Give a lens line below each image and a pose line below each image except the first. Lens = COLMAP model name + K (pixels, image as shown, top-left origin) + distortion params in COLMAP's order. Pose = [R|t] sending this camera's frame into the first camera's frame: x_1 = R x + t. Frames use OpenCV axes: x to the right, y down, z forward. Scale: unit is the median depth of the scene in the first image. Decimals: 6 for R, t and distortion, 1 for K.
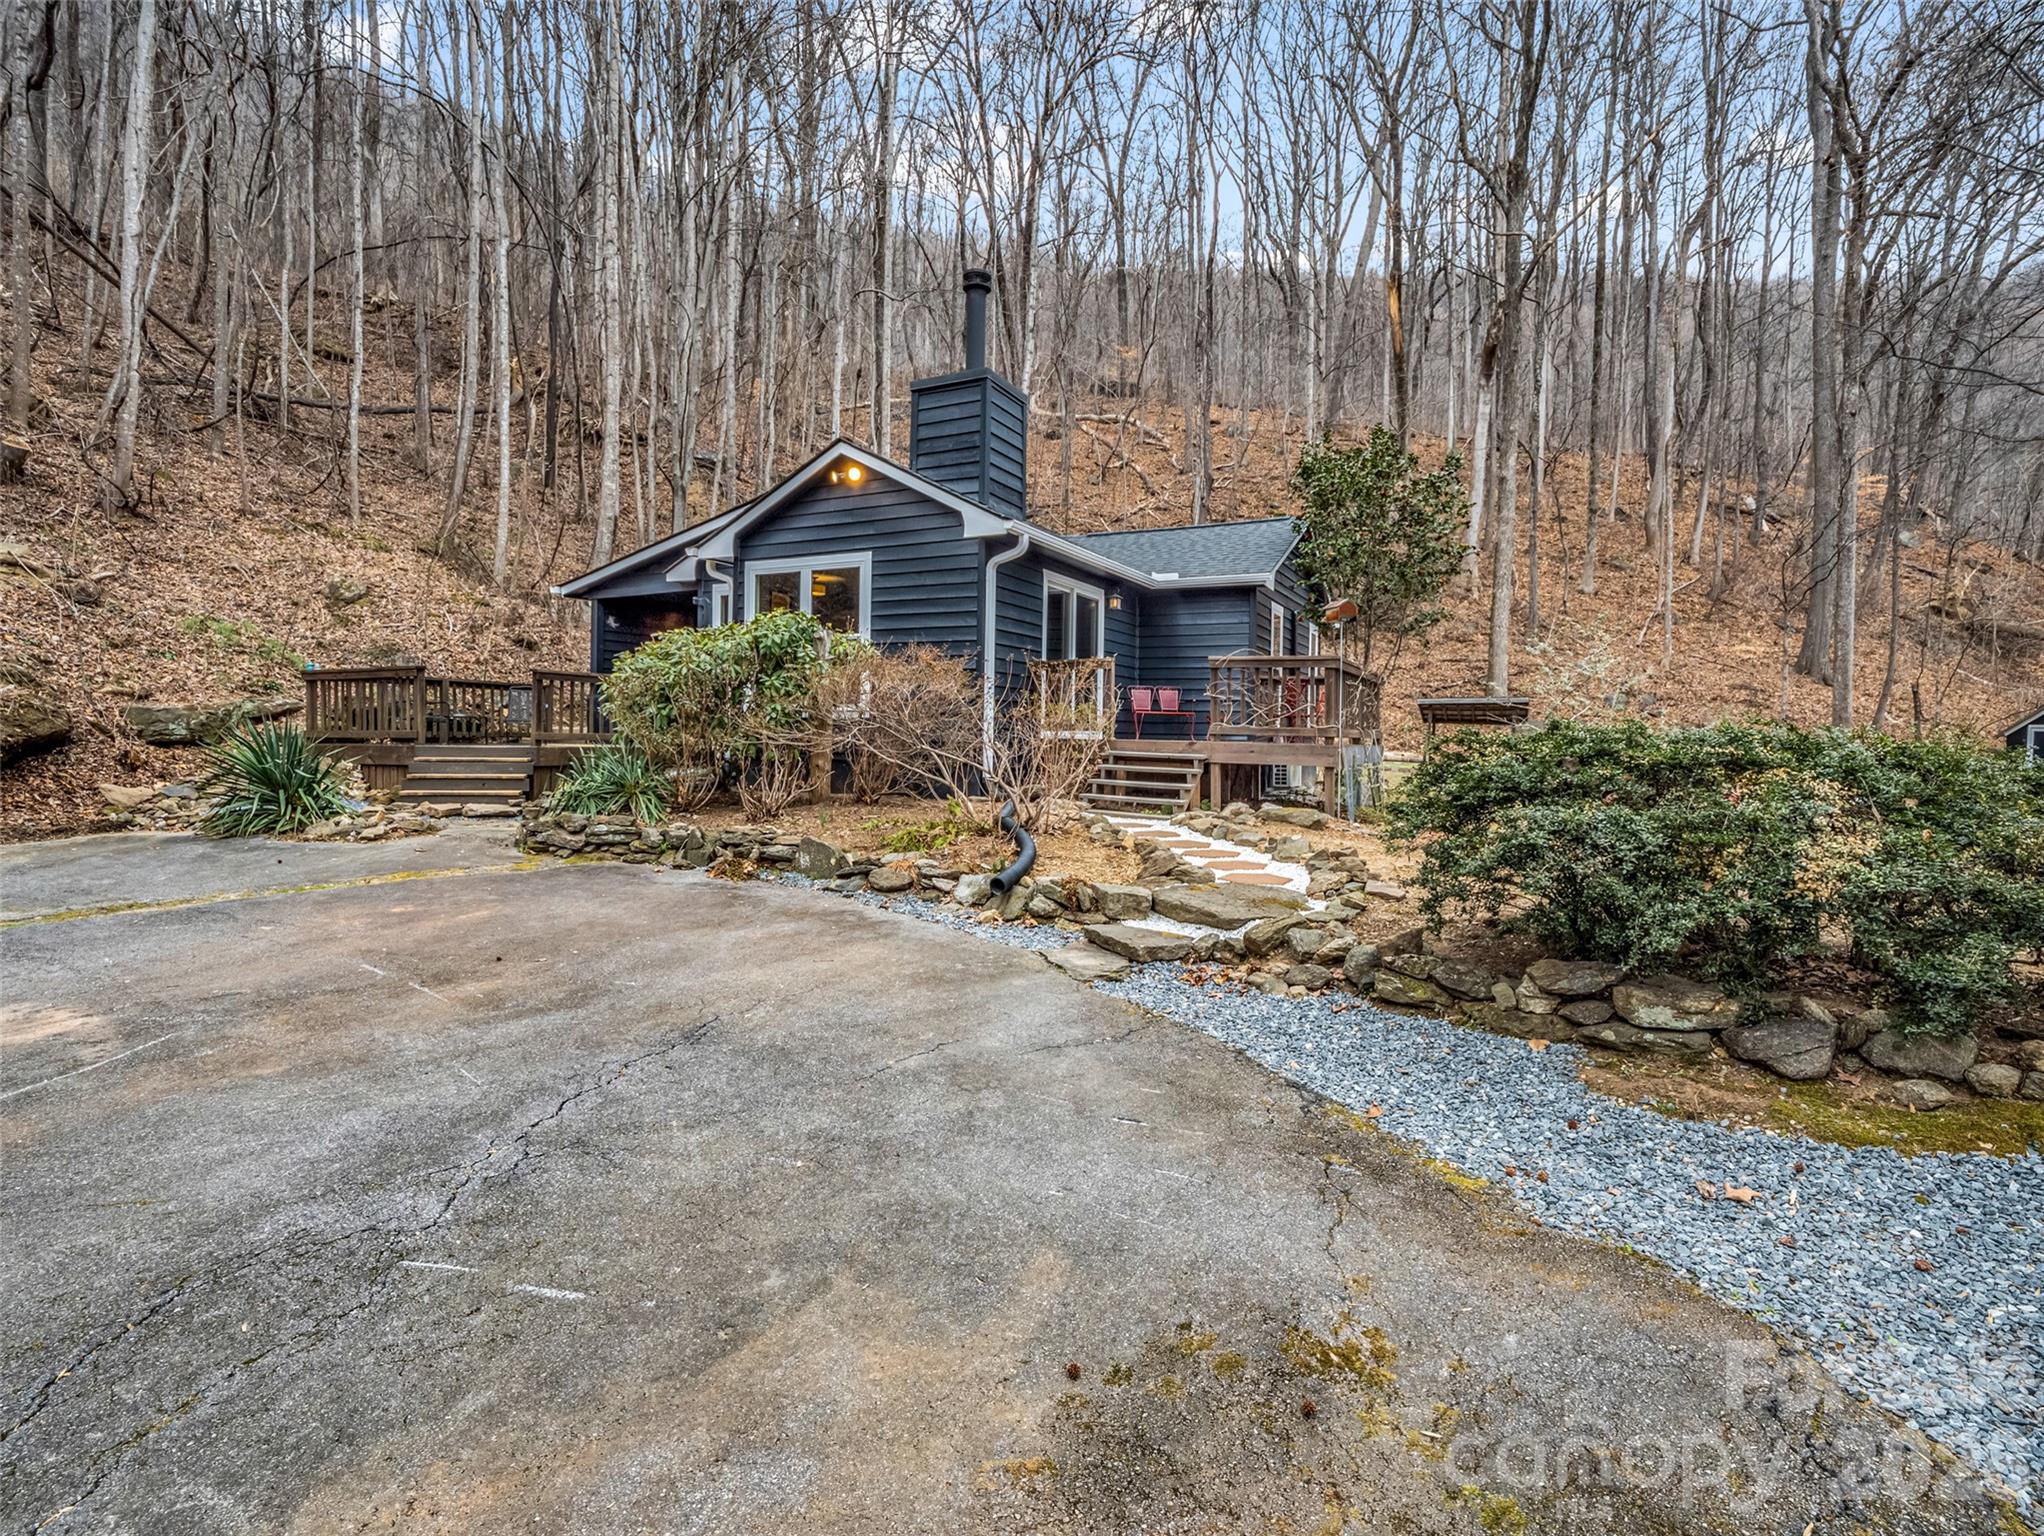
lens RADIAL K [[1005.4, 0, 1029.2], [0, 1005.4, 755.4], [0, 0, 1]] dist [-0.011548, -0.003461]
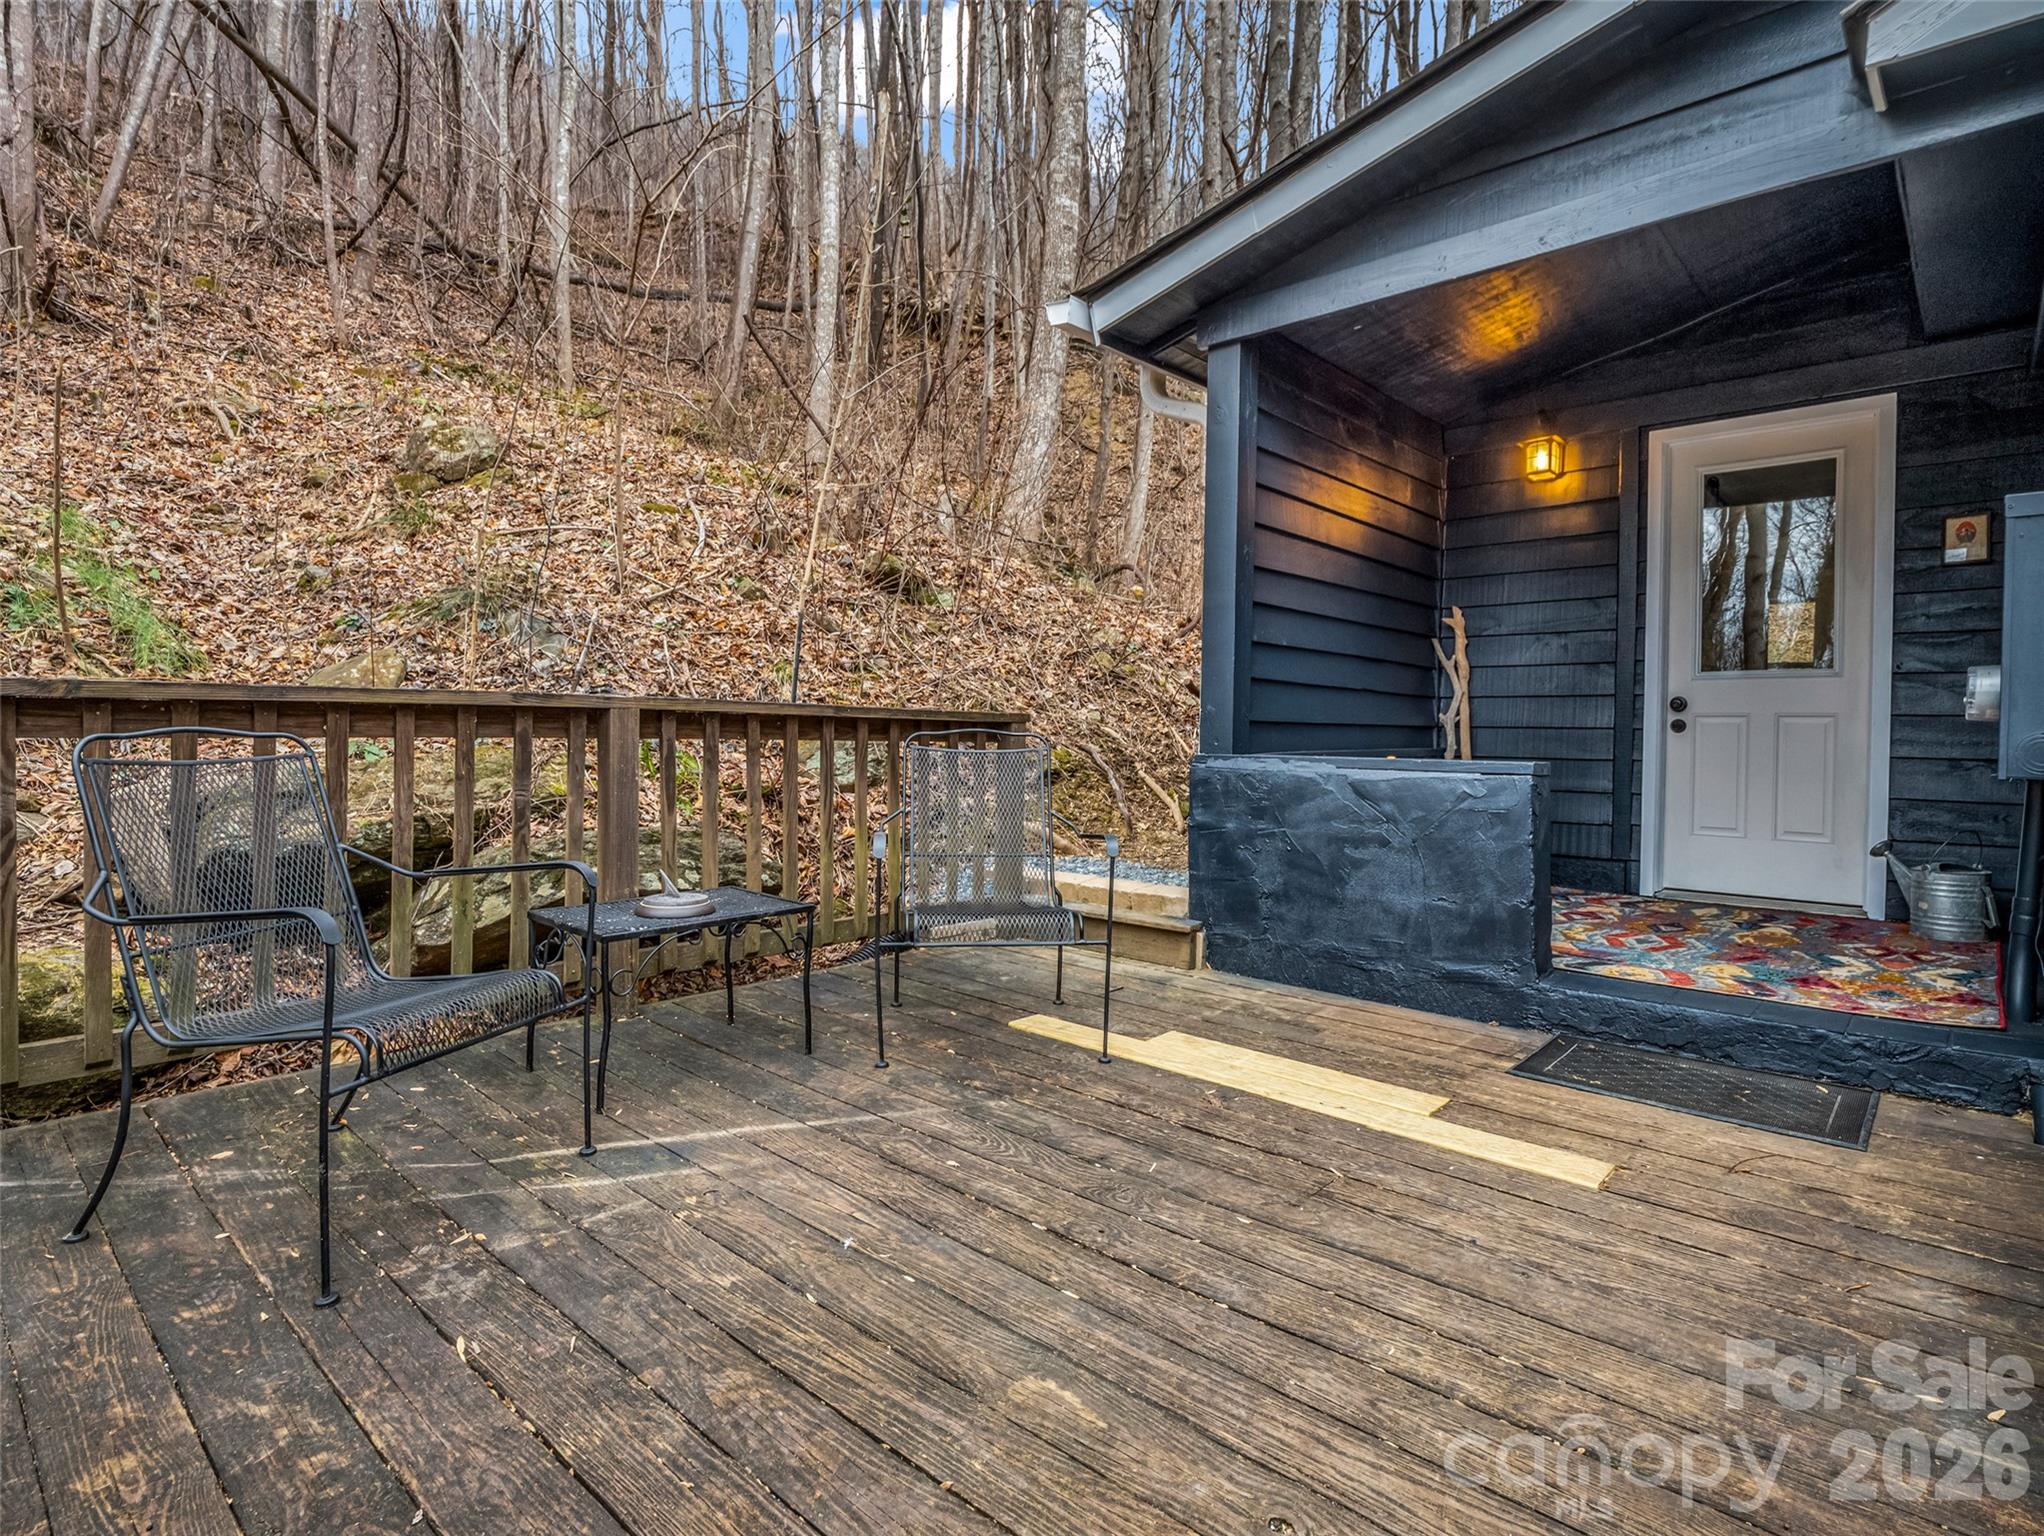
lens RADIAL K [[1065.3, 0, 1028.5], [0, 1065.3, 757.9], [0, 0, 1]] dist [-0.004436, -0.004222]
pose [[0.963648, 0.007113, -0.267081, -0.468103], [-0.005562, 0.999963, 0.006562, -0.069900], [0.267118, -0.004838, 0.963652, 0.854016]]
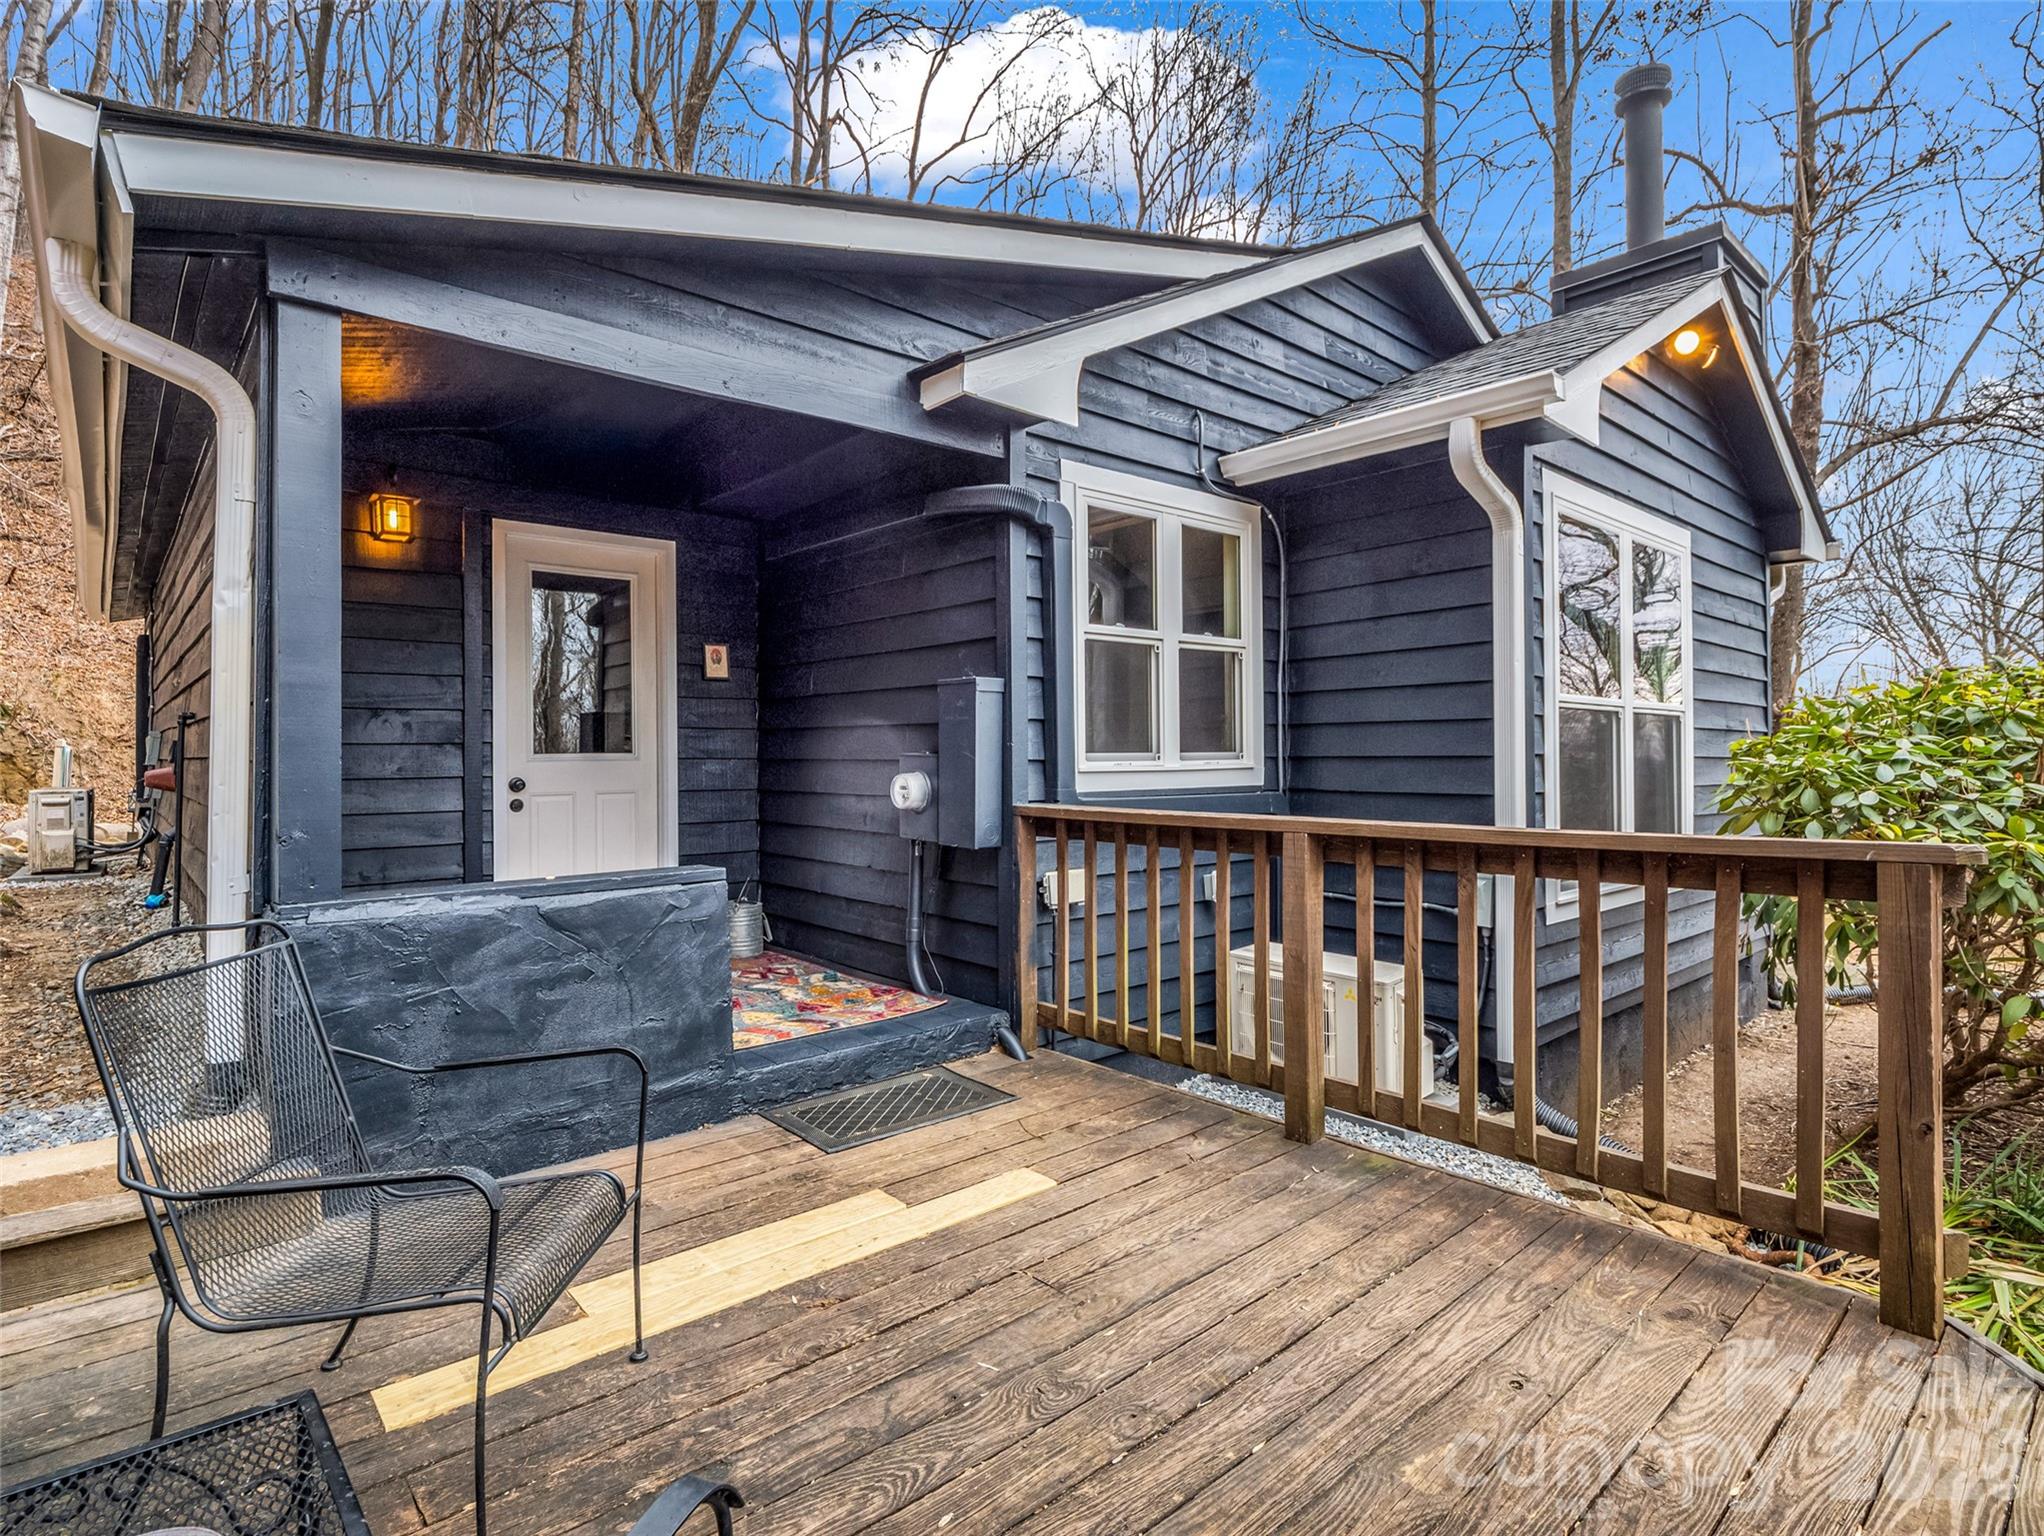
lens RADIAL K [[1065.3, 0, 1015.9], [0, 1065.3, 751.0], [0, 0, 1]] dist [-0.004436, -0.004222]
pose [[0.364749, -0.012880, 0.931017, -0.632399], [0.026523, 0.999642, 0.003439, -0.094723], [-0.930728, 0.023439, 0.364961, 0.954808]]
